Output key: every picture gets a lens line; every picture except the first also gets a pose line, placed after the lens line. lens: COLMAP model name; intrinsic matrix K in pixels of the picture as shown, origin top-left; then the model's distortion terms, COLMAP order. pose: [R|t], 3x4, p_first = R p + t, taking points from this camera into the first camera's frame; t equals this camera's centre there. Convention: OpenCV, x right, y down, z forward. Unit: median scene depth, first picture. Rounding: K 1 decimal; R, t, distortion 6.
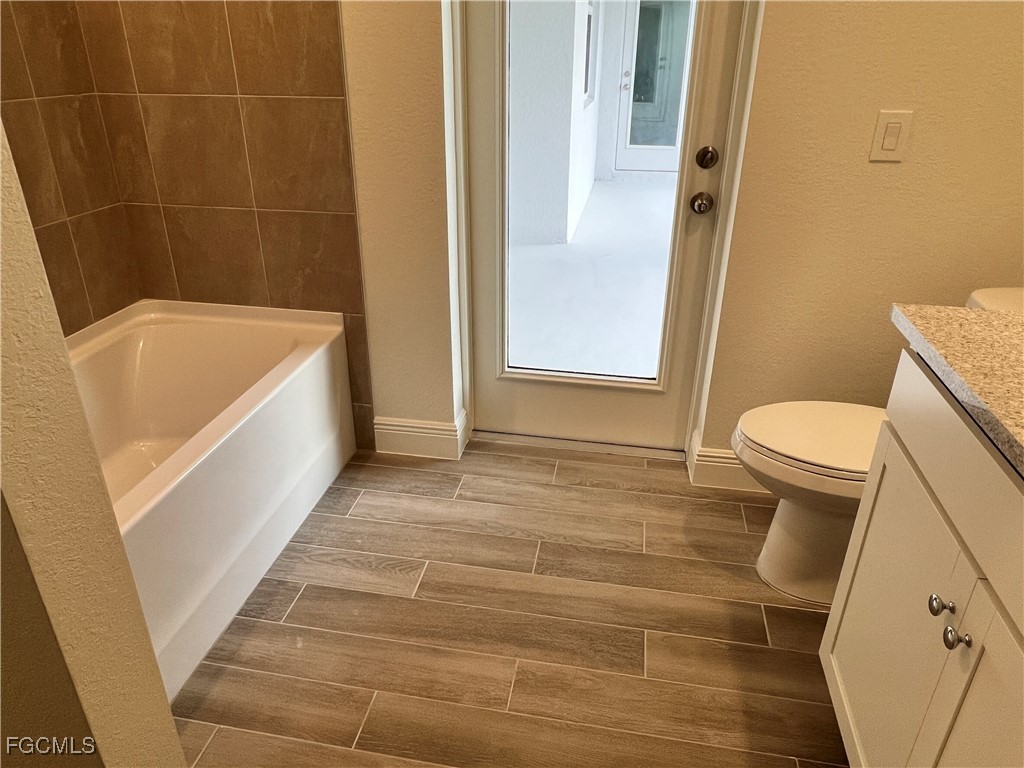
lens RADIAL K [[698.3, 0, 507.8], [0, 698.3, 379.1], [0, 0, 1]] dist [-0.000985, -0.007840]
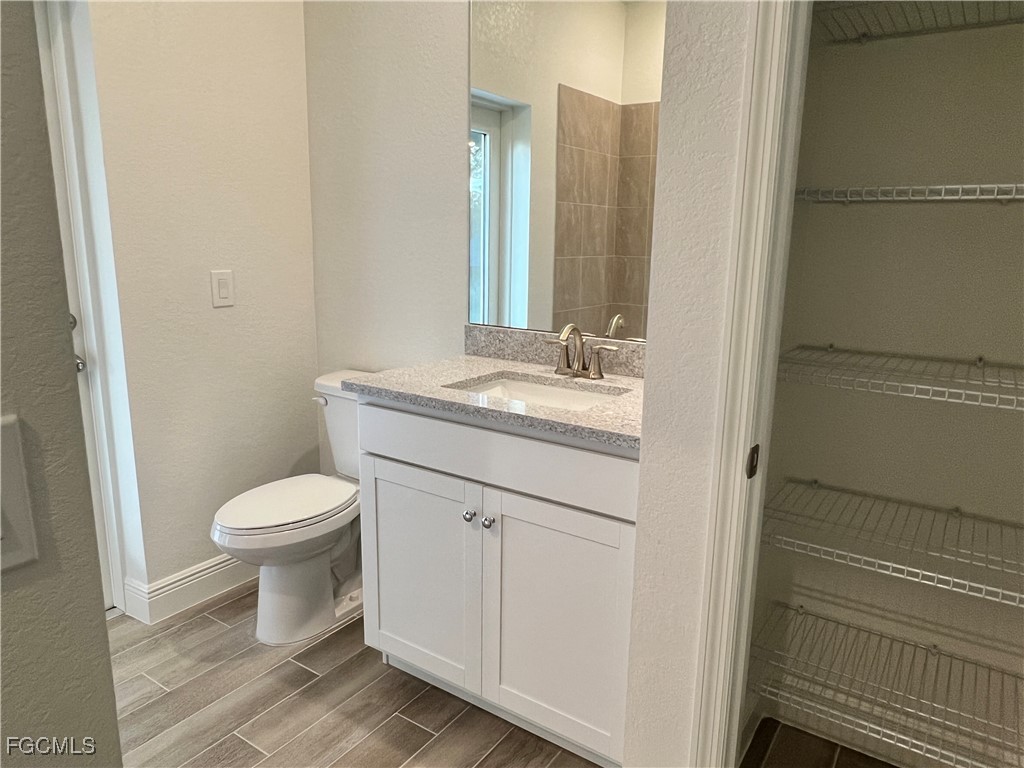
lens RADIAL K [[698.3, 0, 507.8], [0, 698.3, 379.1], [0, 0, 1]] dist [-0.000985, -0.007840]
pose [[0.409385, -0.186595, 0.893077, -0.467014], [0.379417, 0.925024, 0.019345, -0.002251], [-0.829727, 0.330928, 0.449488, -0.008146]]
